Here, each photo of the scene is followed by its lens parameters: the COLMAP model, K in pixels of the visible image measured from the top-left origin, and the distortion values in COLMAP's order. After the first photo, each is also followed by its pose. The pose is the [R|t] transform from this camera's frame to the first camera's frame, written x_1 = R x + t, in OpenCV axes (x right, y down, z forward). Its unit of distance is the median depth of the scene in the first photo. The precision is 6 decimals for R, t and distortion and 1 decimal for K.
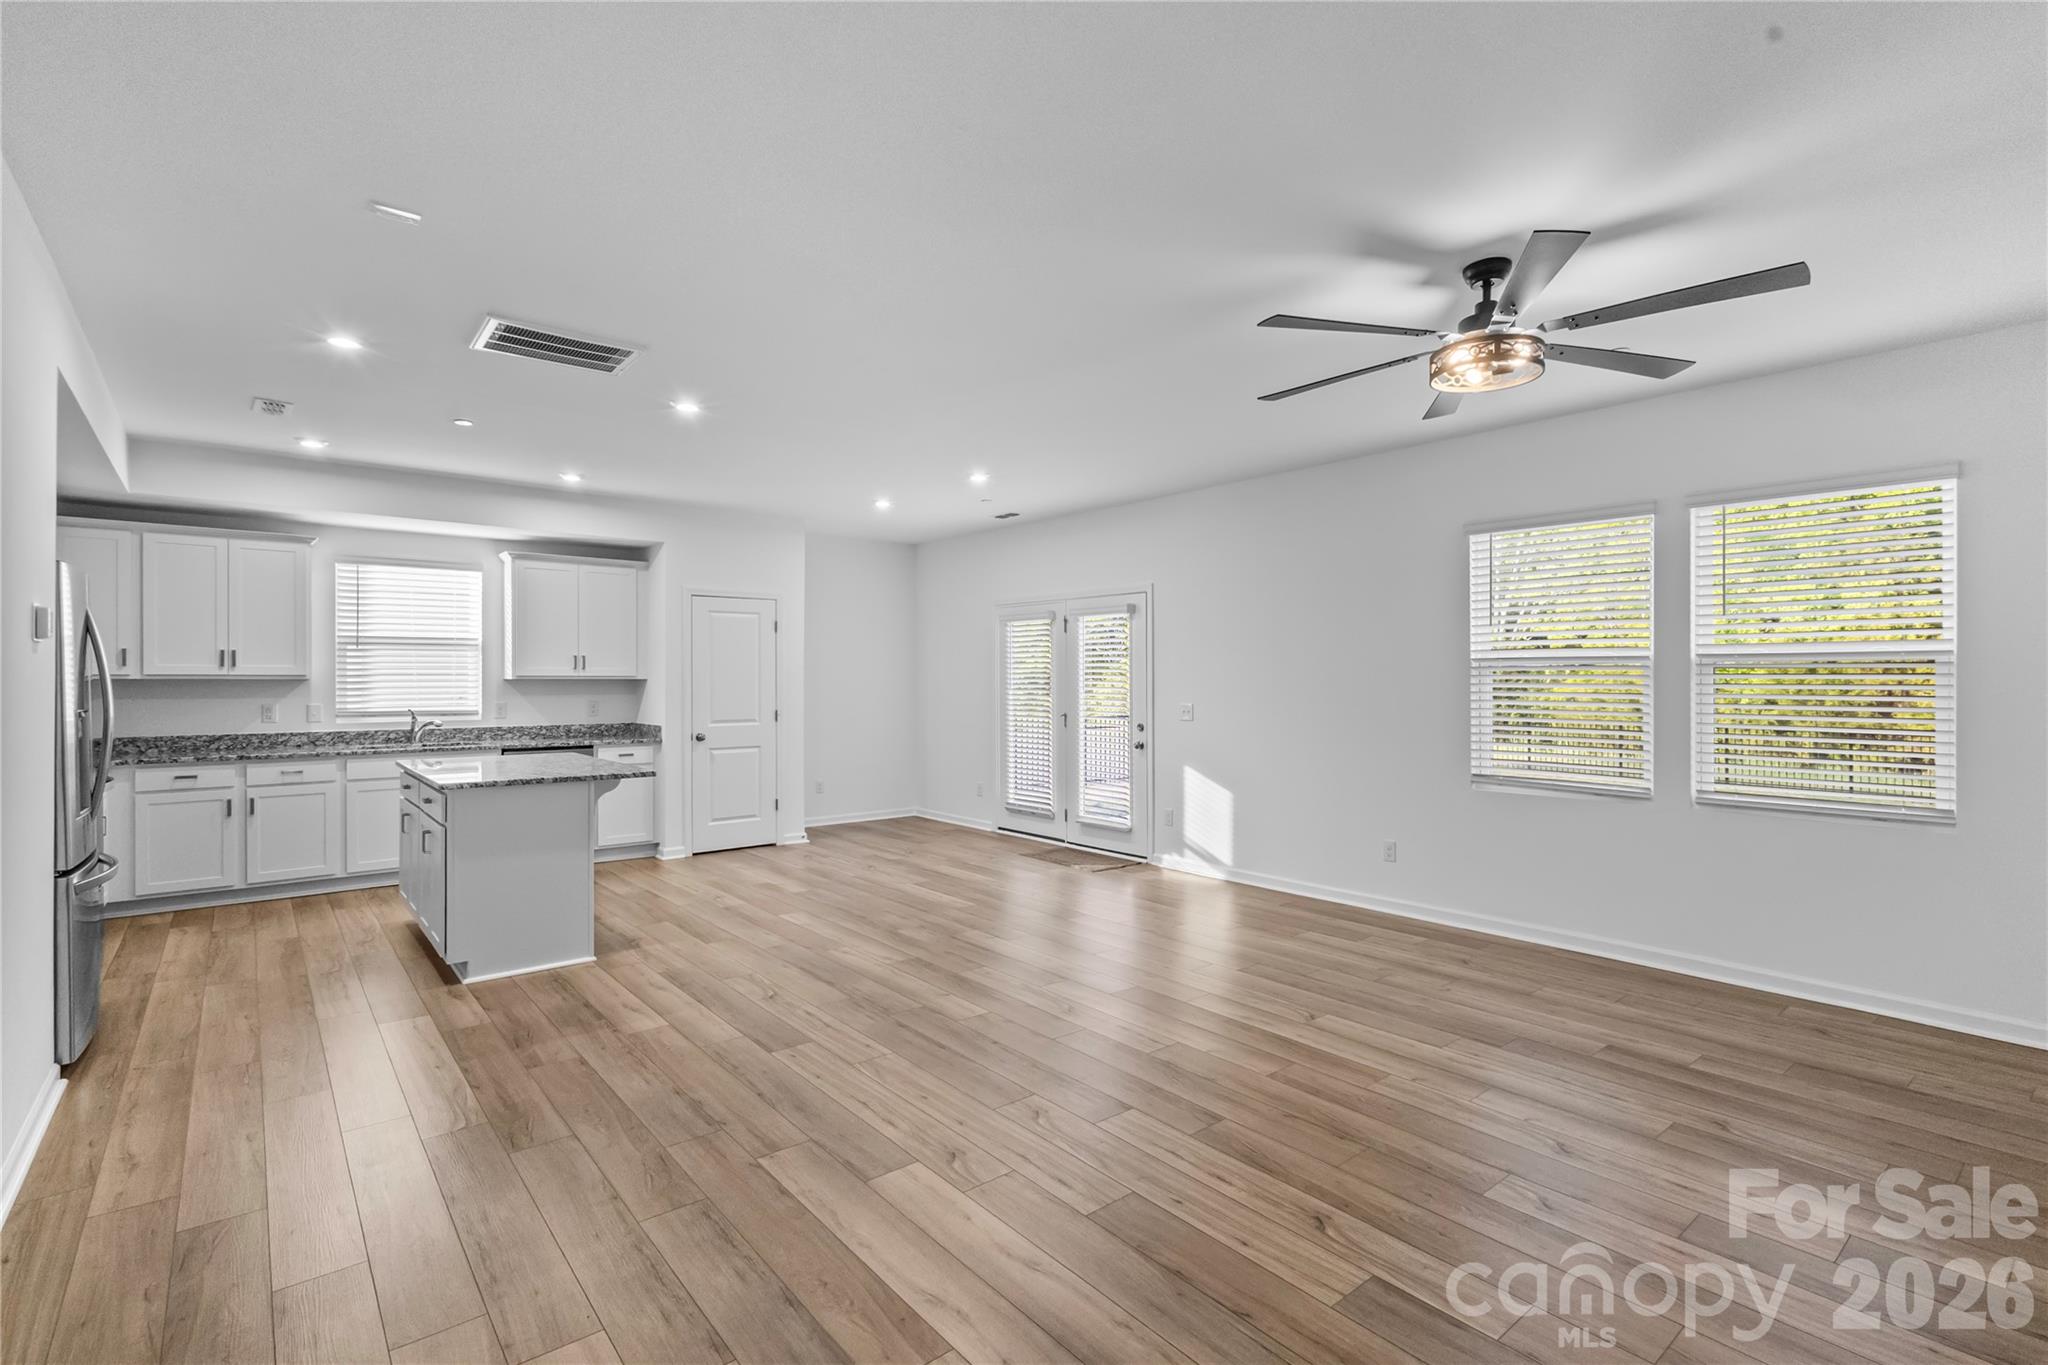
lens RADIAL K [[941.4, 0, 1024.0], [0, 941.4, 682.5], [0, 0, 1]] dist [0.019402, -0.007855]
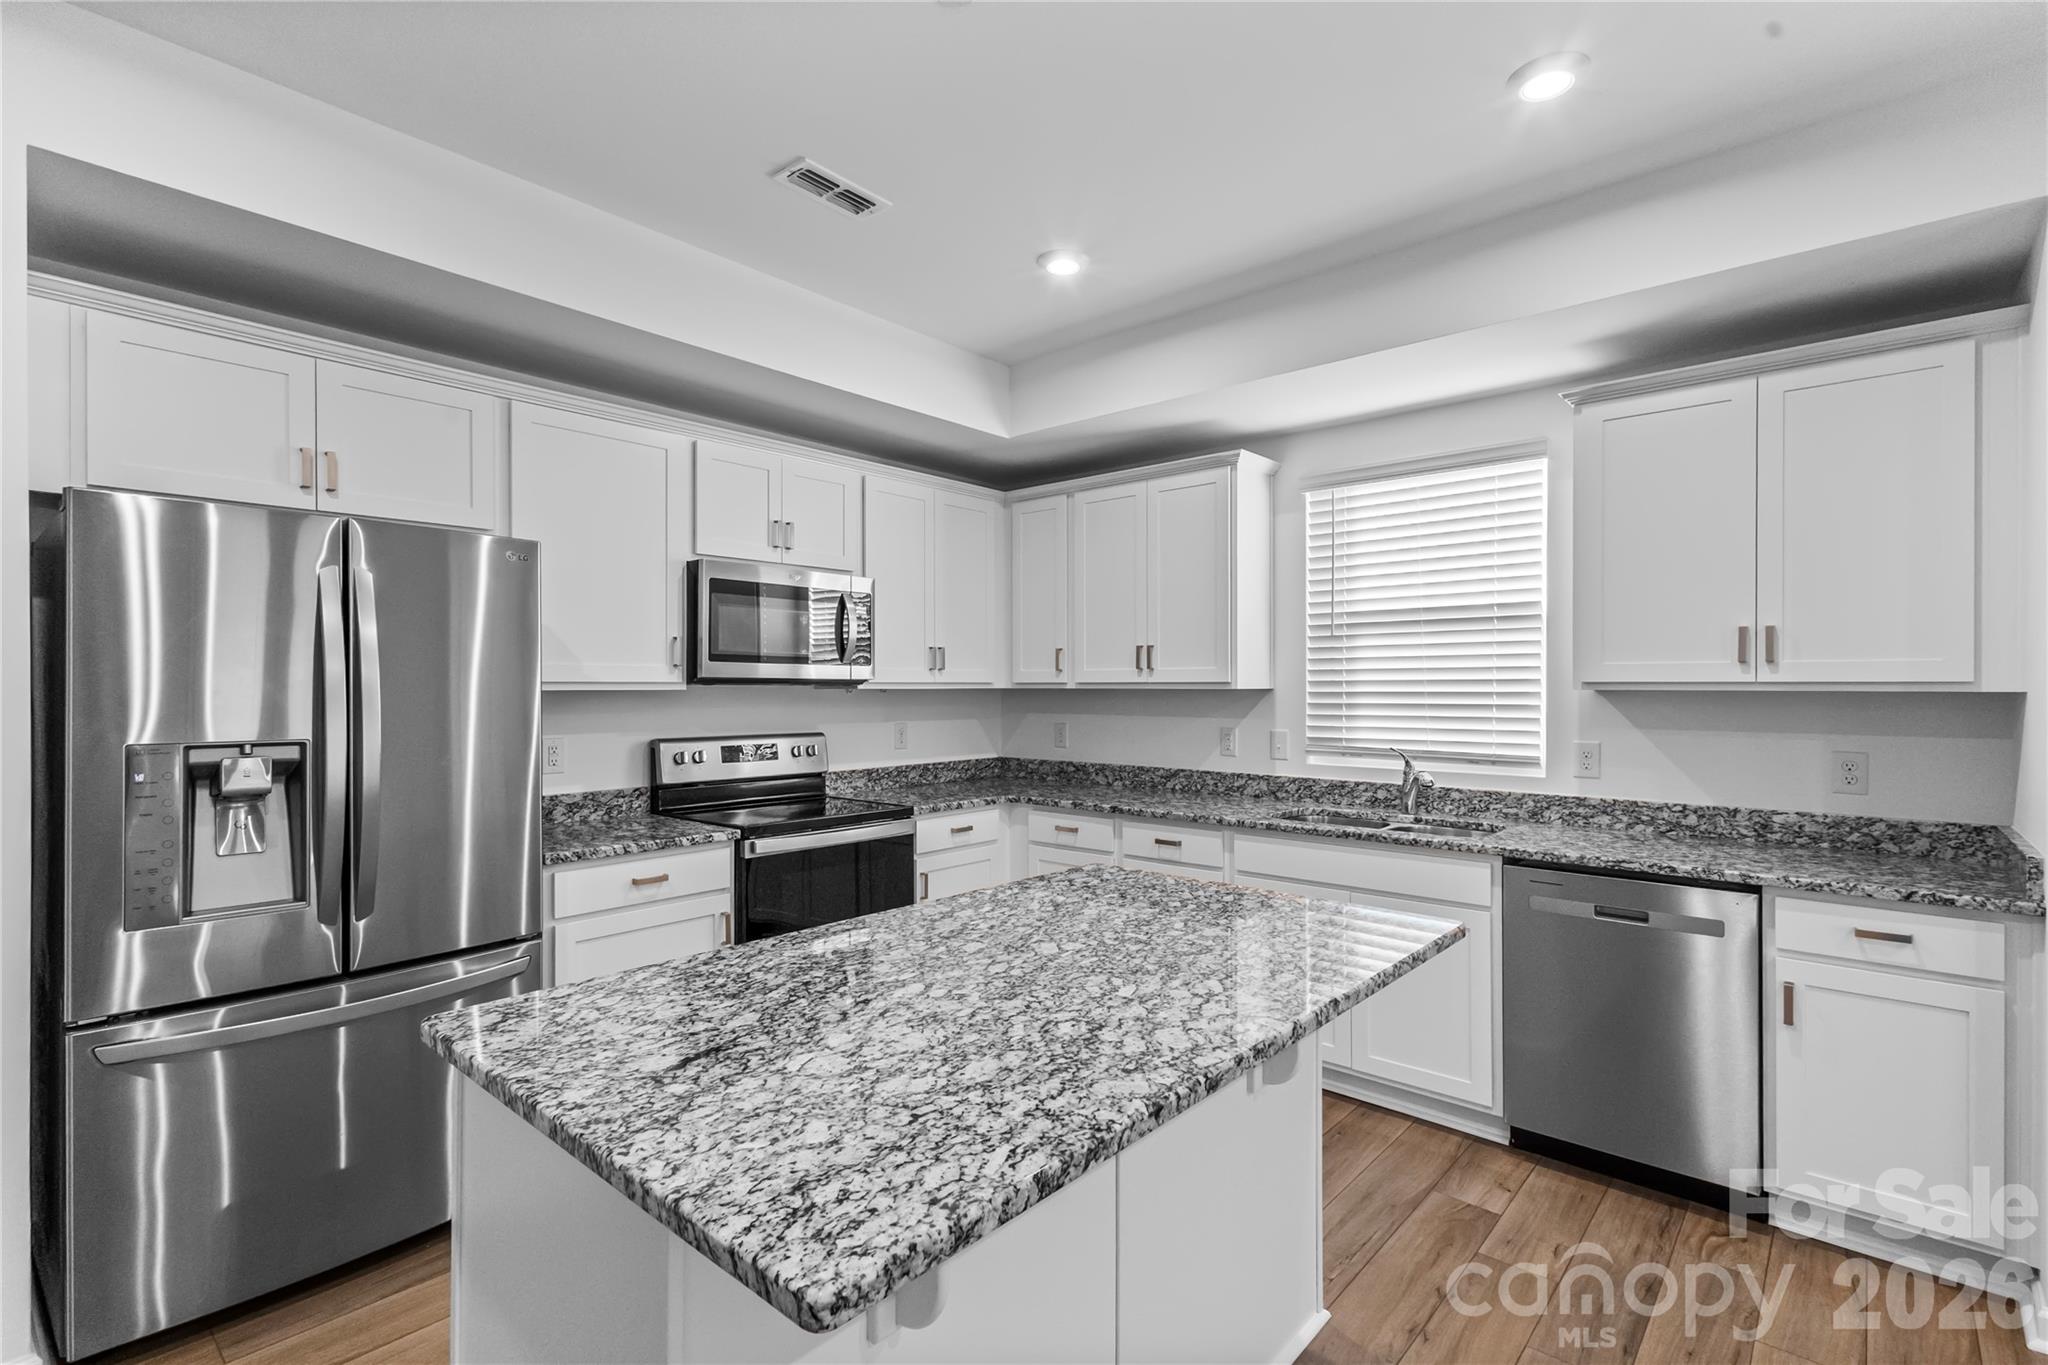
lens RADIAL K [[941.4, 0, 1024.0], [0, 941.4, 682.5], [0, 0, 1]] dist [0.019402, -0.007855]
pose [[0.155732, -0.004172, -0.987791, -0.211064], [-0.004983, 0.999975, -0.005009, -0.004830], [0.987787, 0.005702, 0.155707, 0.911267]]
